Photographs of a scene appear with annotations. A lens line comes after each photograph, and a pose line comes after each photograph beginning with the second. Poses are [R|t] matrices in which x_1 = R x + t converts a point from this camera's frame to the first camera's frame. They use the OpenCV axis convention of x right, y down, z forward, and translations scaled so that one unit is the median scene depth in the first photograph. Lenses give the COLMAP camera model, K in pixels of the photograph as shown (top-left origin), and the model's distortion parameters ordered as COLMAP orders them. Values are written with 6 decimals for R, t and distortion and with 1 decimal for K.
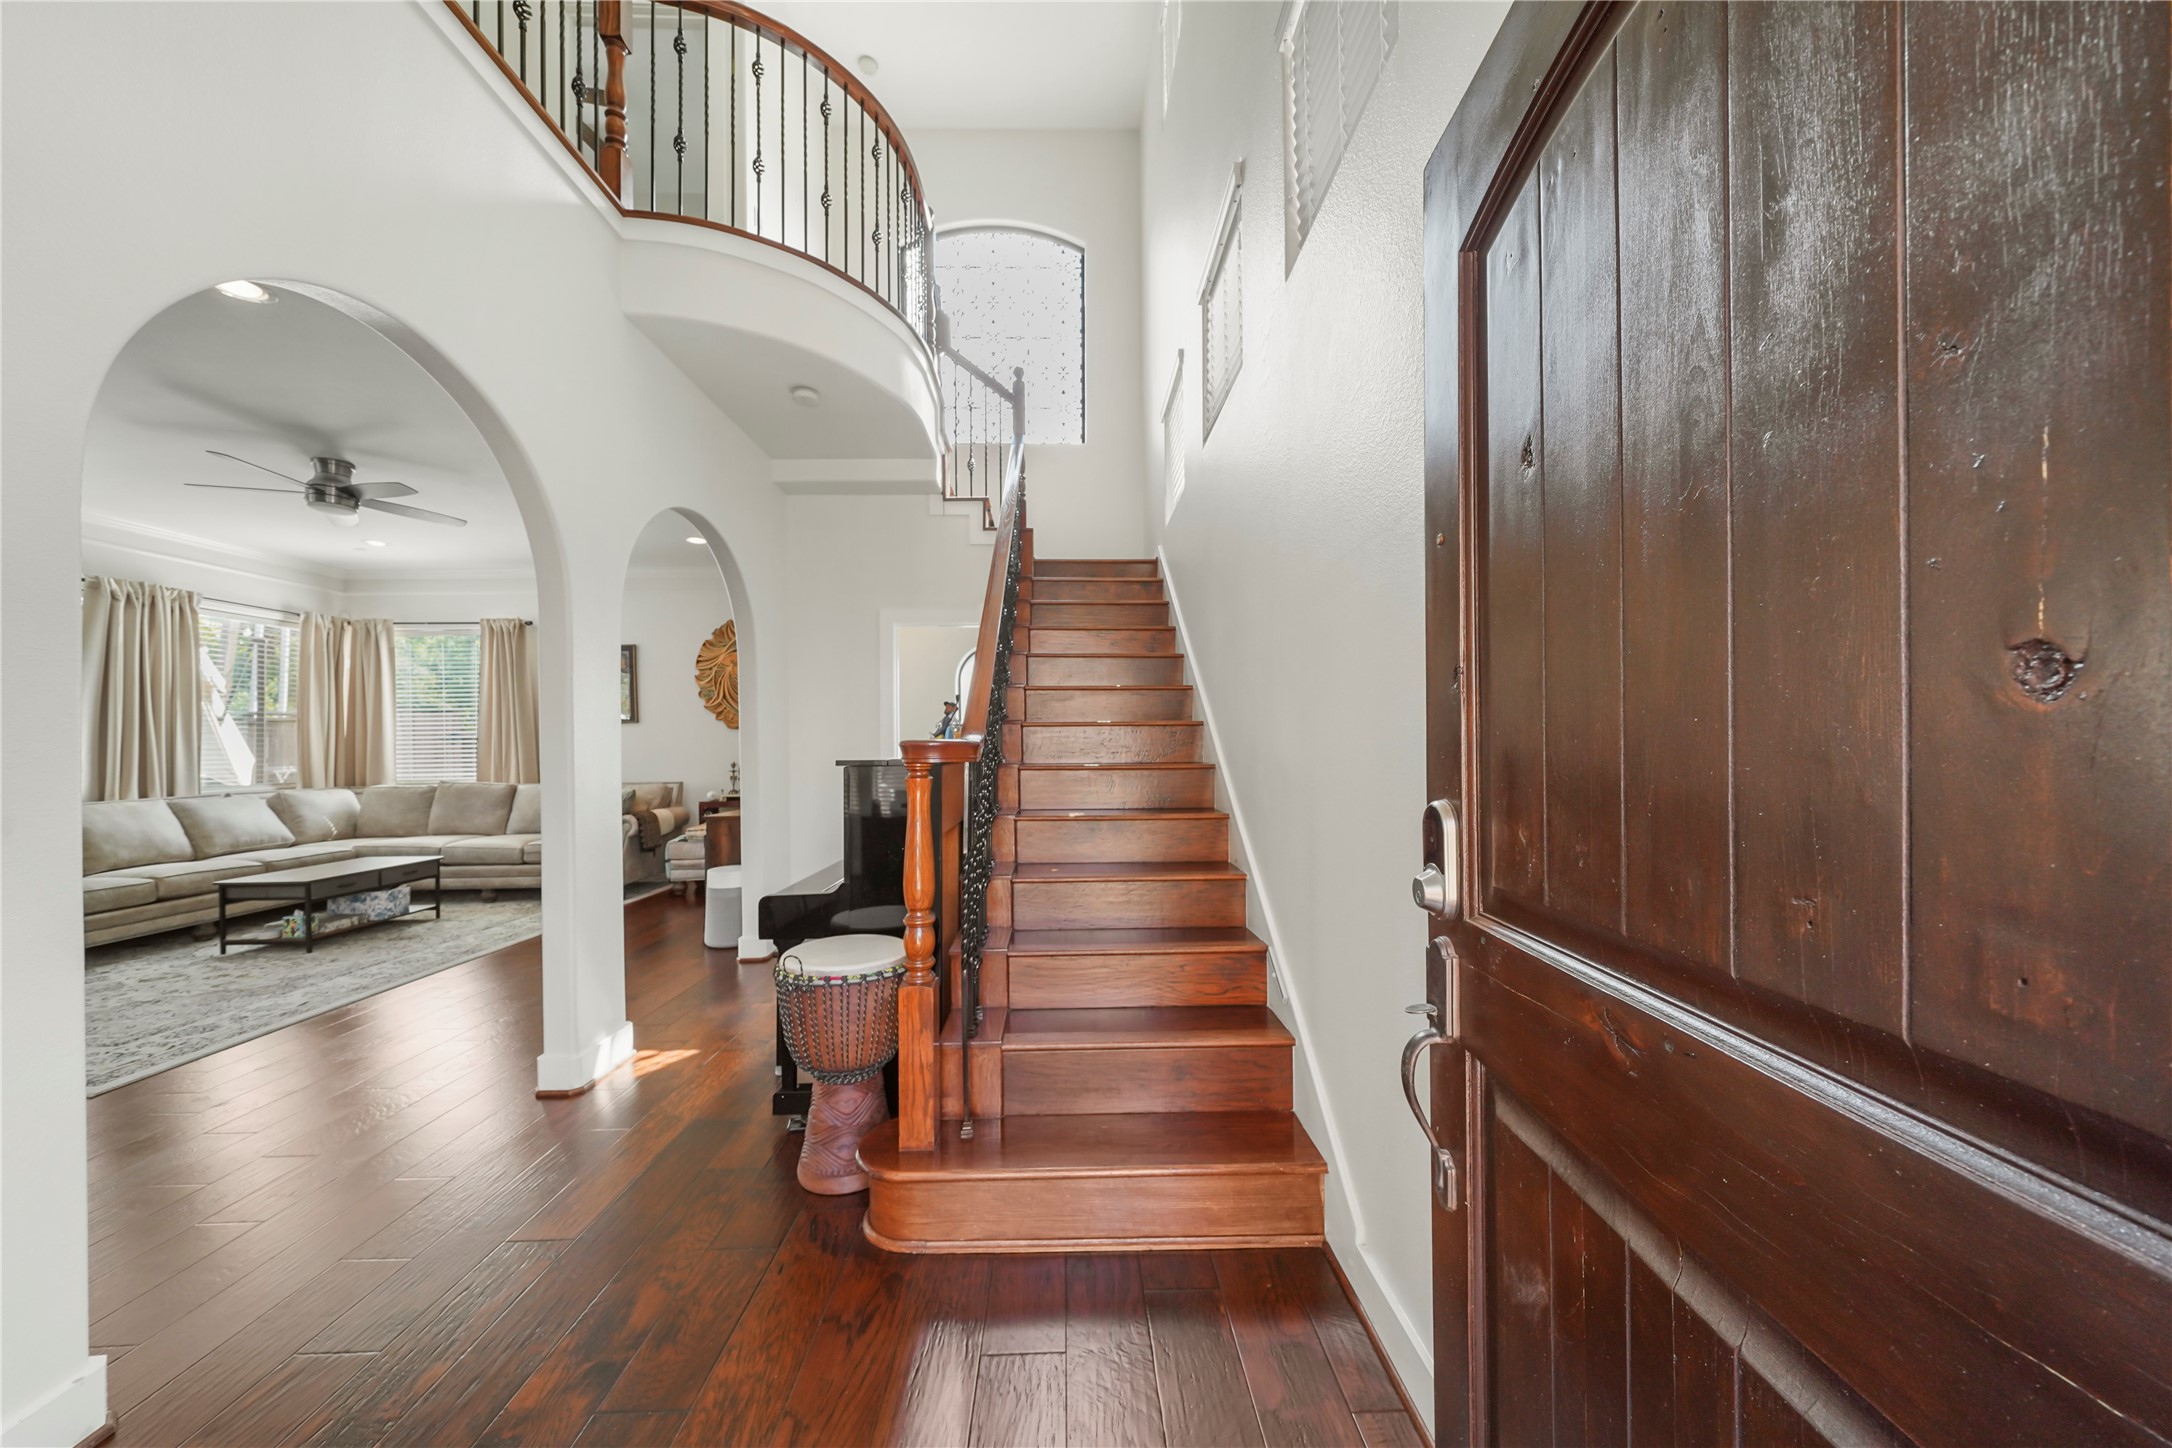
lens RADIAL K [[745.8, 0, 1087.0], [0, 745.8, 736.5], [0, 0, 1]] dist [0.001484, -0.000816]
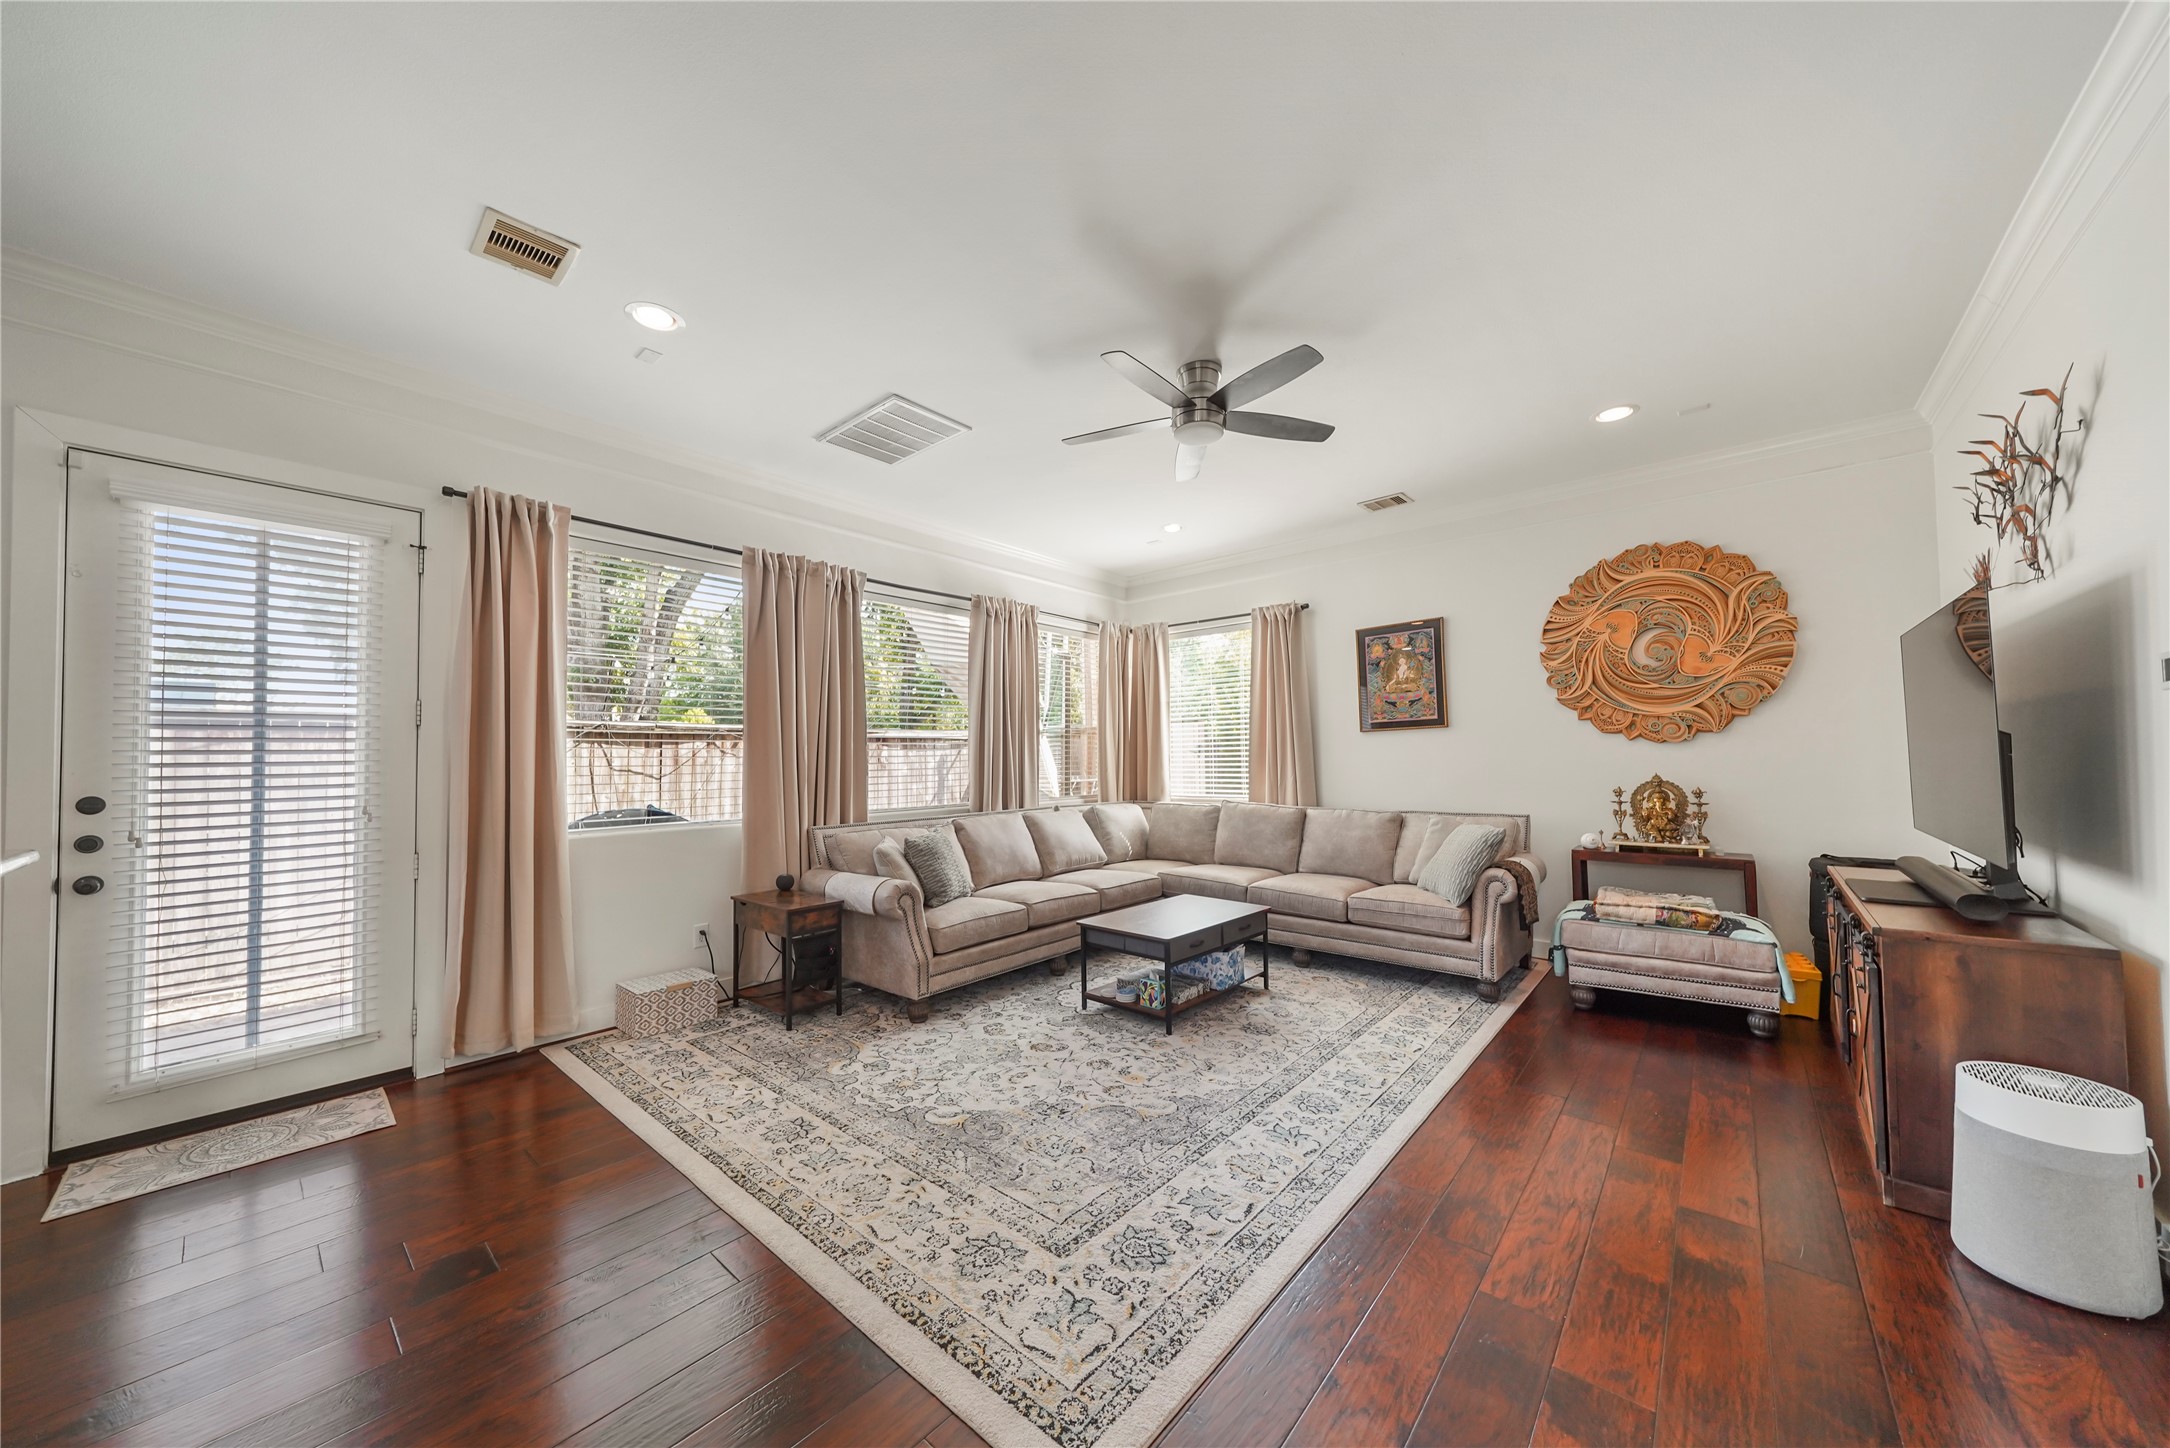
lens RADIAL K [[745.1, 0, 1074.2], [0, 745.1, 737.4], [0, 0, 1]] dist [0.001484, -0.000816]
pose [[0.728906, -0.015242, -0.684444, -0.431027], [0.004904, 0.999843, -0.017043, 0.001904], [0.684596, 0.009067, 0.728866, 0.278360]]
